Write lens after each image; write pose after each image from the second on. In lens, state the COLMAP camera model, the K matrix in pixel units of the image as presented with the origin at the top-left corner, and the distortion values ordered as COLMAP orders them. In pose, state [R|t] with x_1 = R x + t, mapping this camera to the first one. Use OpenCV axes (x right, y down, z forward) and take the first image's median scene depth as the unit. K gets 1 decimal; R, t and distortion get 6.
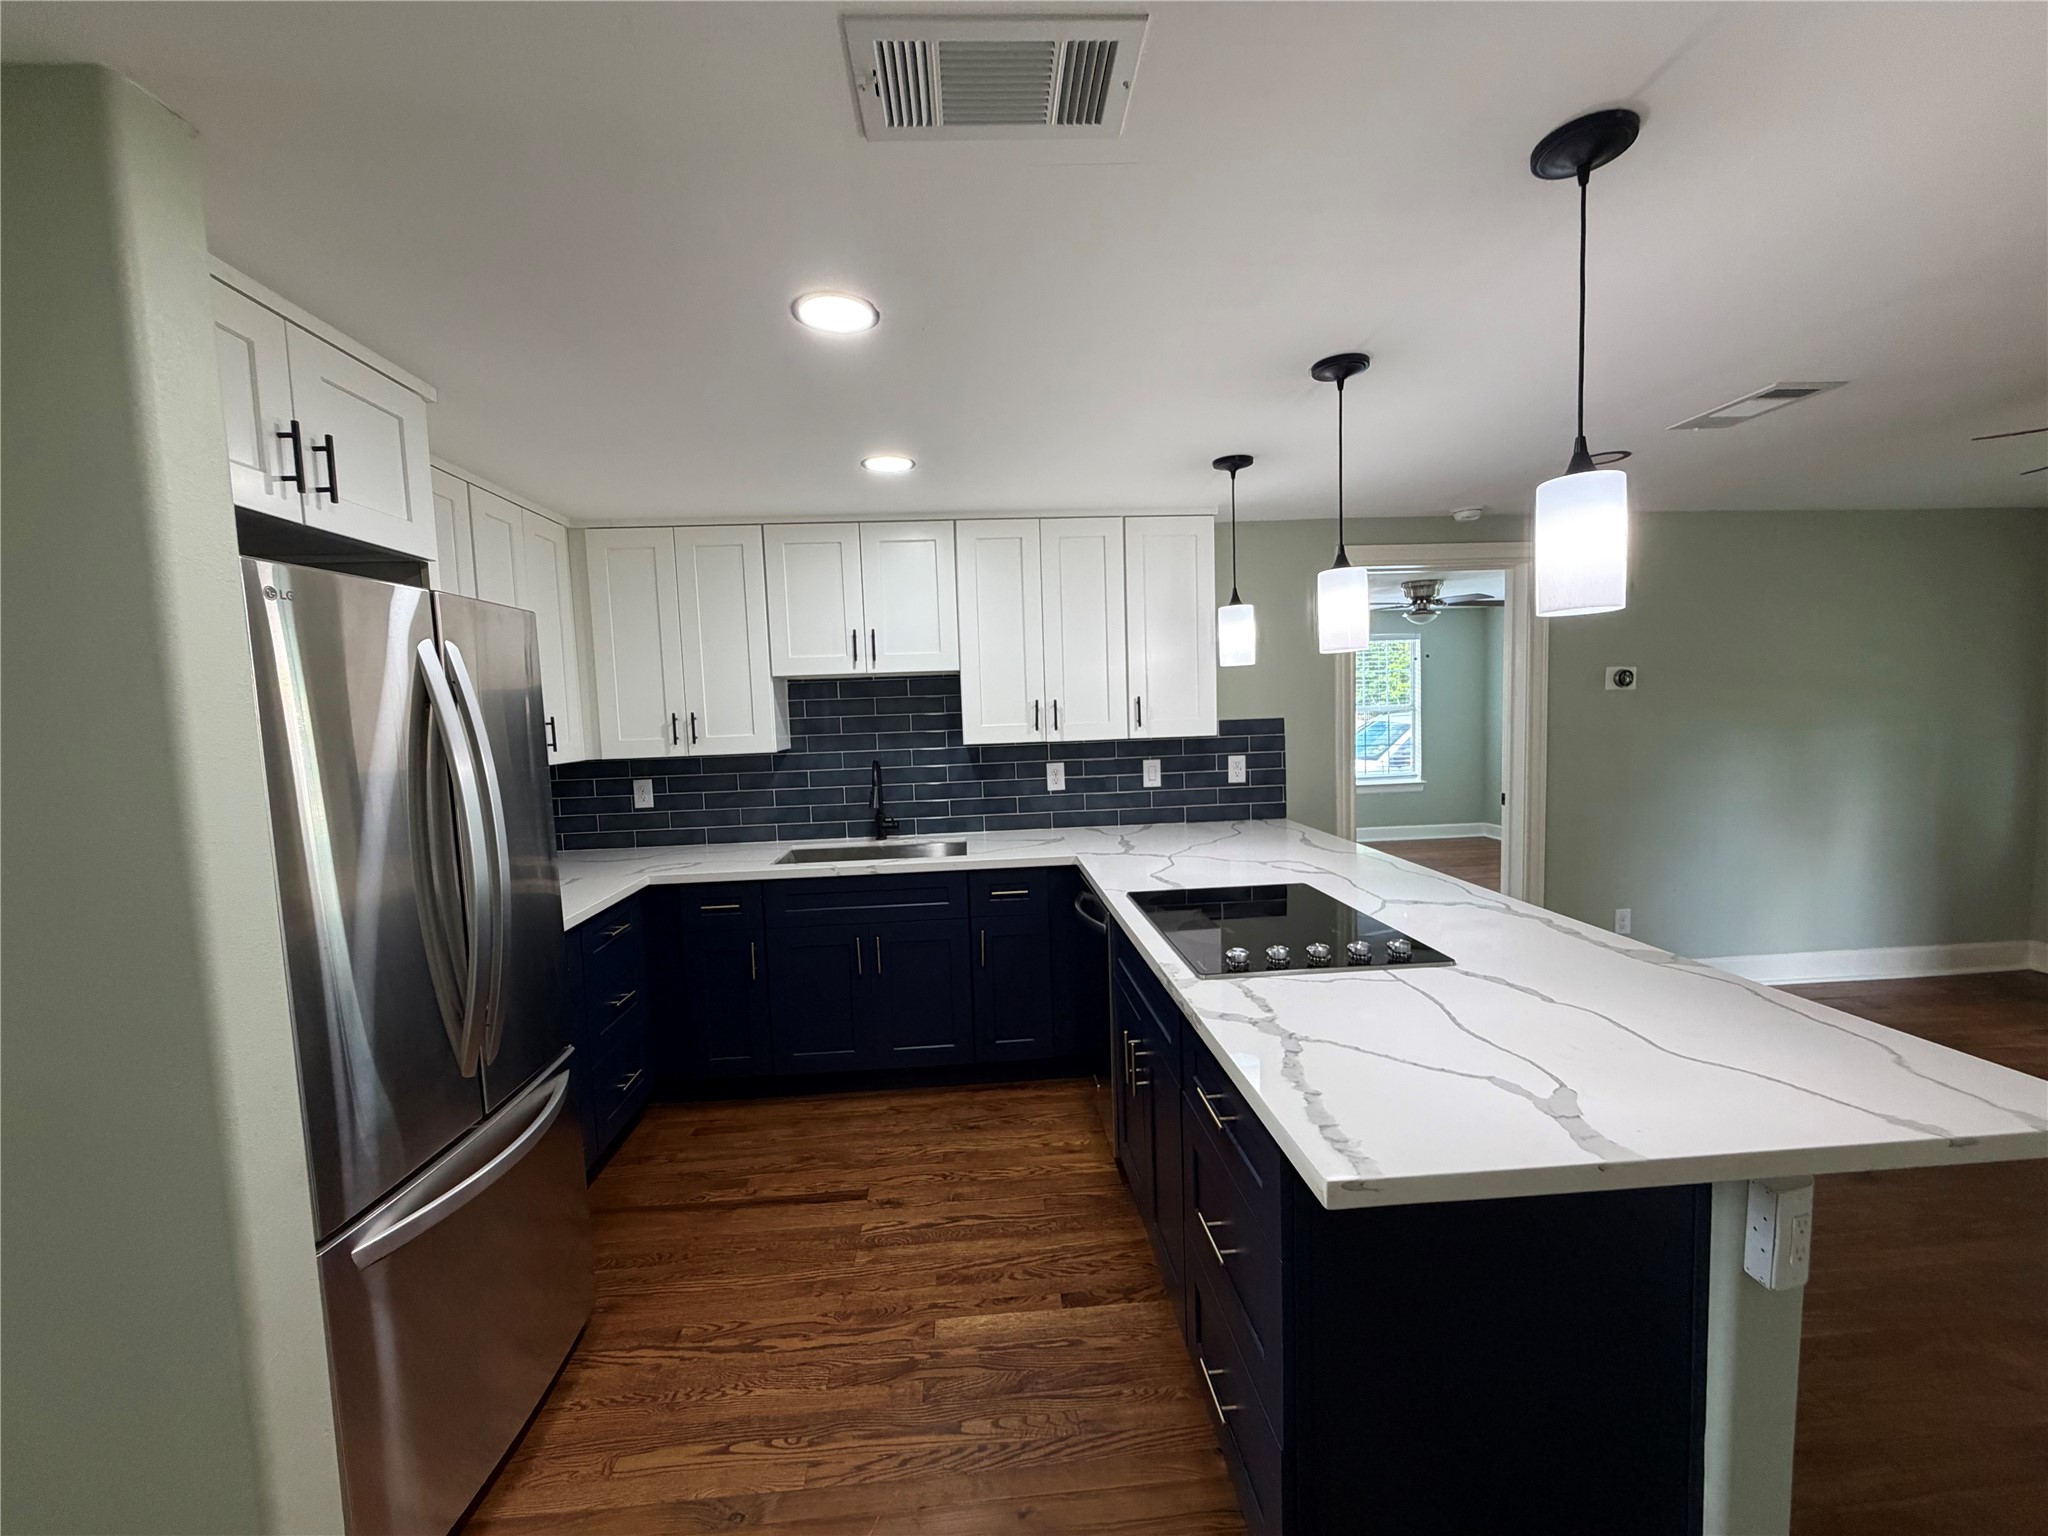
lens RADIAL K [[809.8, 0, 1019.0], [0, 809.8, 769.6], [0, 0, 1]] dist [-0.000818, -0.000194]
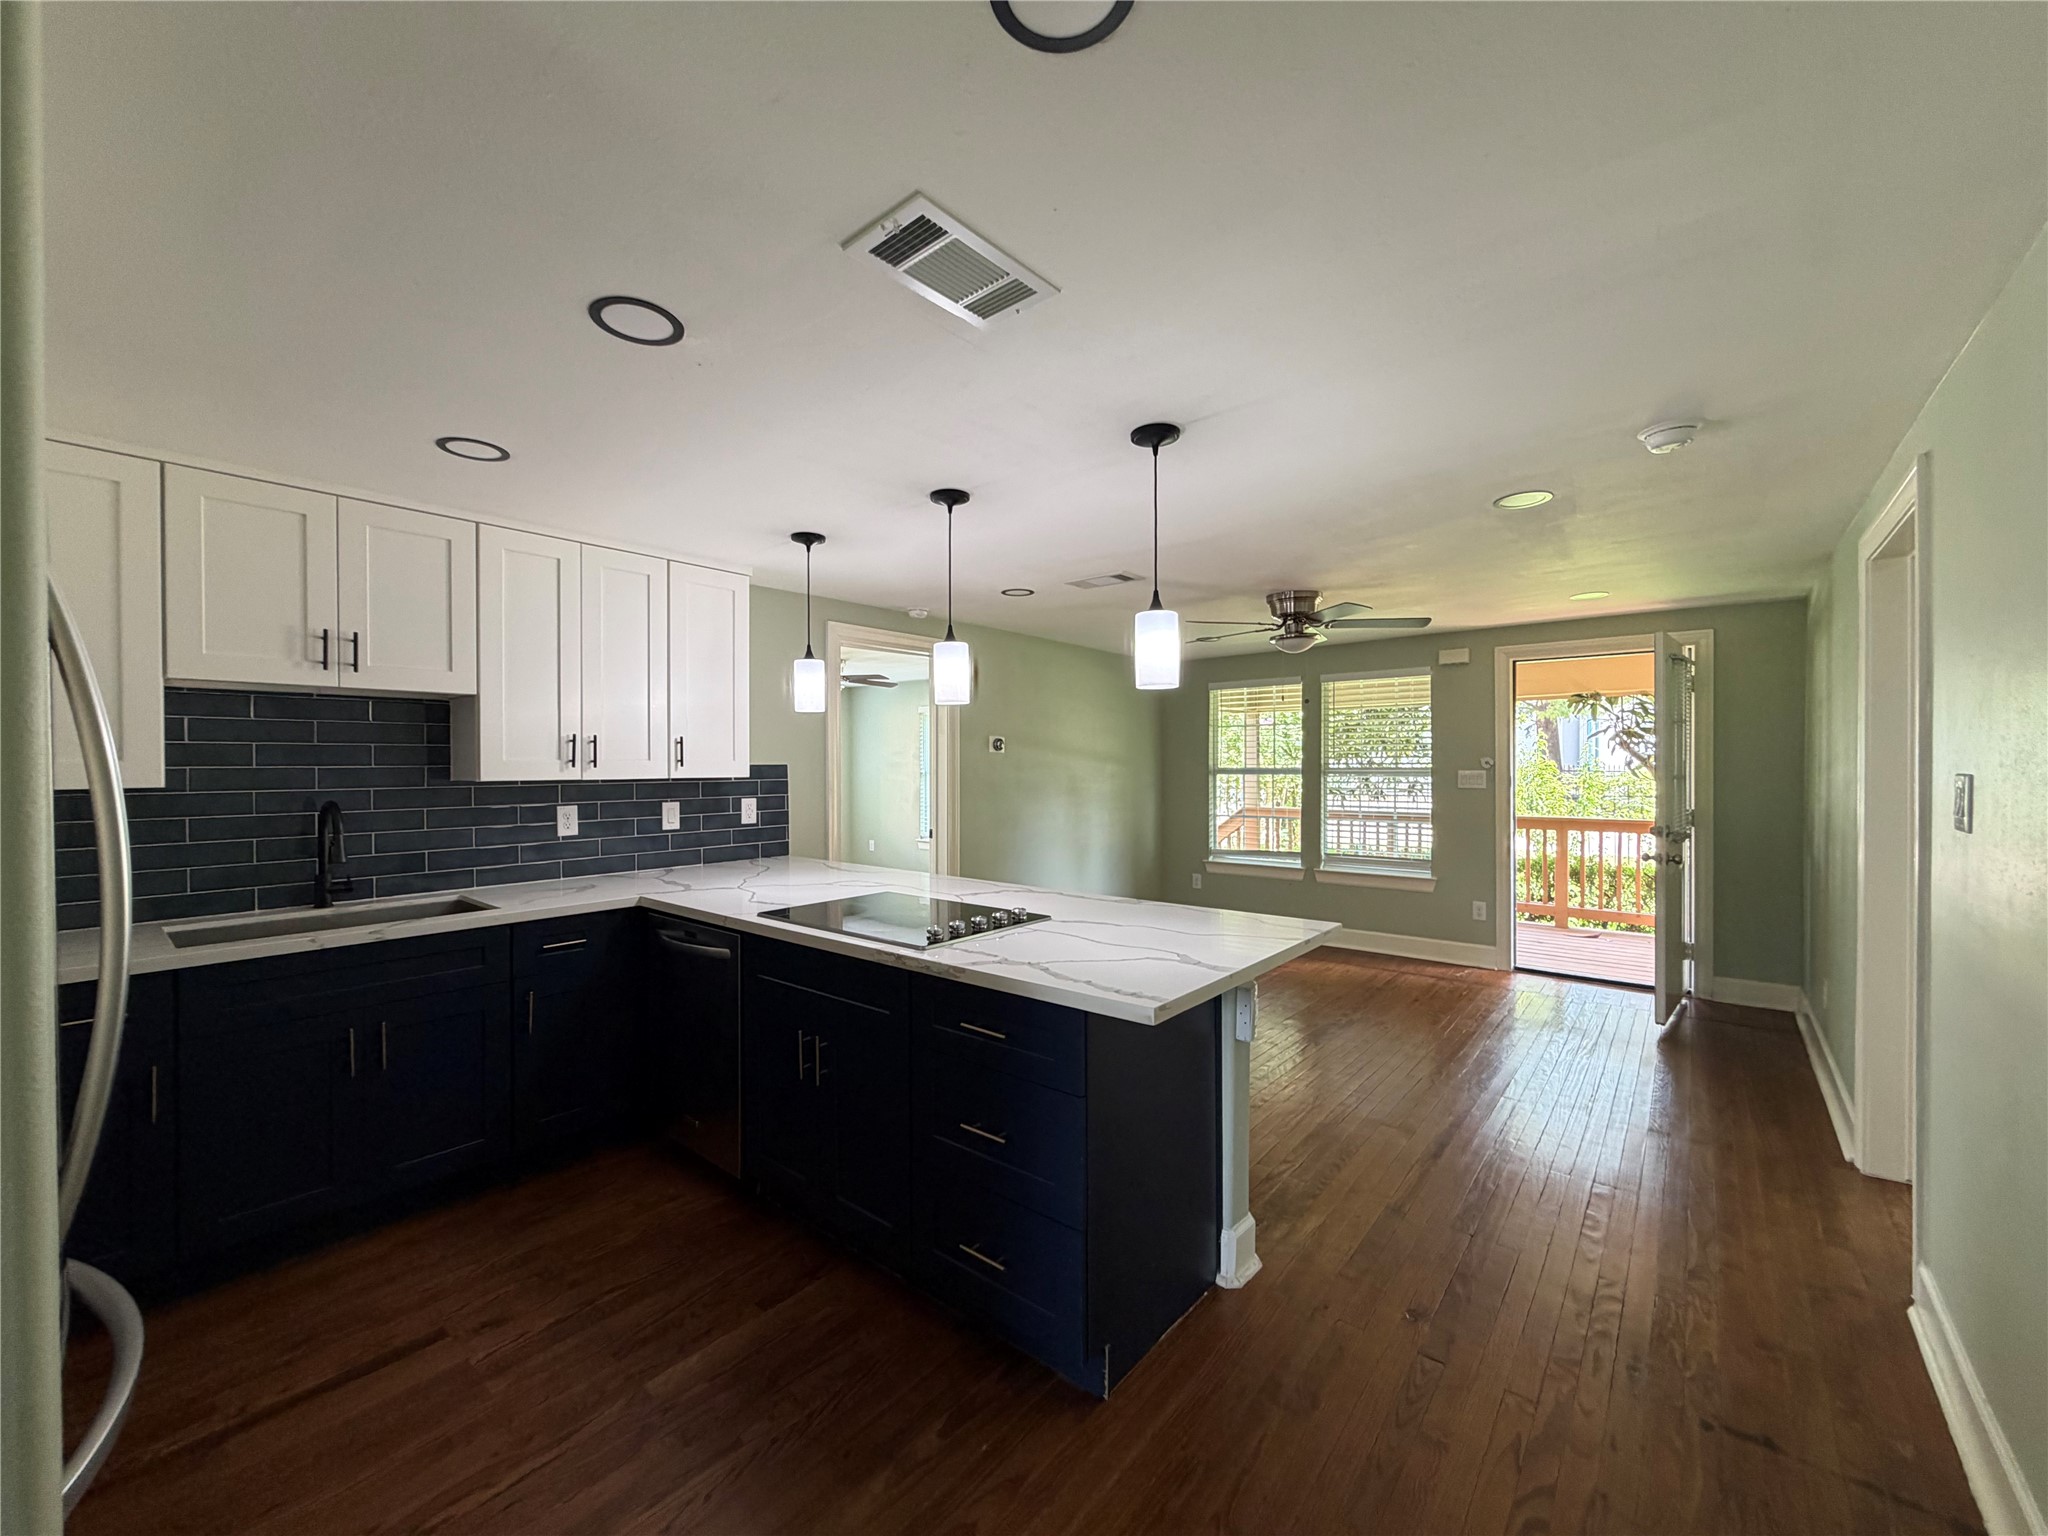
lens RADIAL K [[809.8, 0, 1010.5], [0, 809.8, 771.2], [0, 0, 1]] dist [-0.000818, -0.000194]
pose [[0.695572, 0.025420, 0.718006, -0.273174], [0.034133, 0.997076, -0.068367, 0.033686], [-0.717645, 0.072062, 0.692671, 0.006467]]
